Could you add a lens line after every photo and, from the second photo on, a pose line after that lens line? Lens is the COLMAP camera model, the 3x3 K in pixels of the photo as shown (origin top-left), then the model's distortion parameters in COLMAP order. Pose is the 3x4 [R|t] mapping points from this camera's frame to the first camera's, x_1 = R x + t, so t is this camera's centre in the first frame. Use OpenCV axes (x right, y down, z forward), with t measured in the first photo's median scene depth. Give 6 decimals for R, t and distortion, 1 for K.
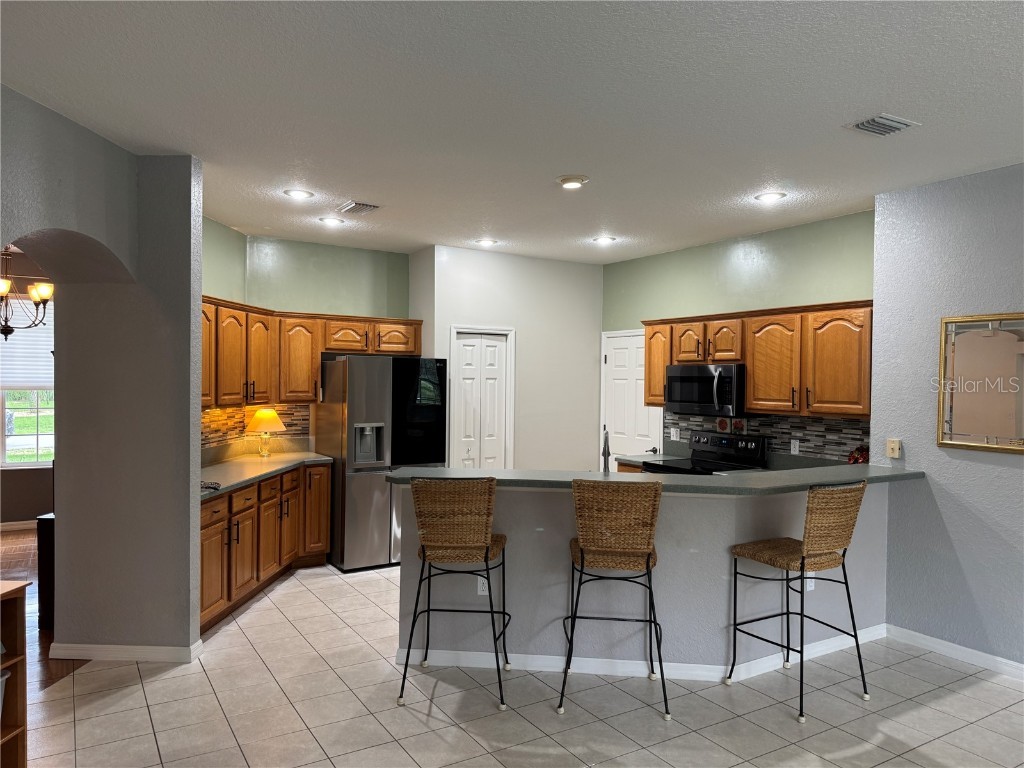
lens RADIAL K [[719.3, 0, 513.4], [0, 719.3, 387.8], [0, 0, 1]] dist [0.130423, -0.273144]
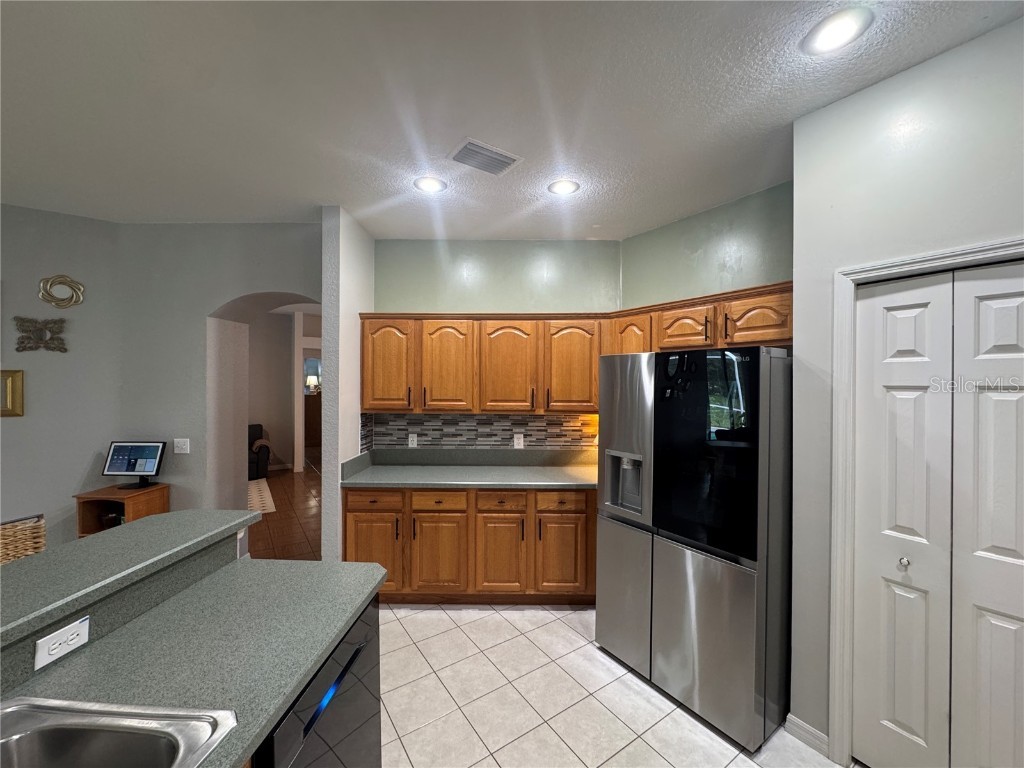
lens RADIAL K [[409.4, 0, 512.0], [0, 409.4, 384.0], [0, 0, 1]] dist [-0.002052, 0.000574]
pose [[0.048417, -0.005591, -0.998812, 0.169764], [-0.019195, 0.999794, -0.006527, -0.009940], [0.998643, 0.019488, 0.048299, 0.817962]]
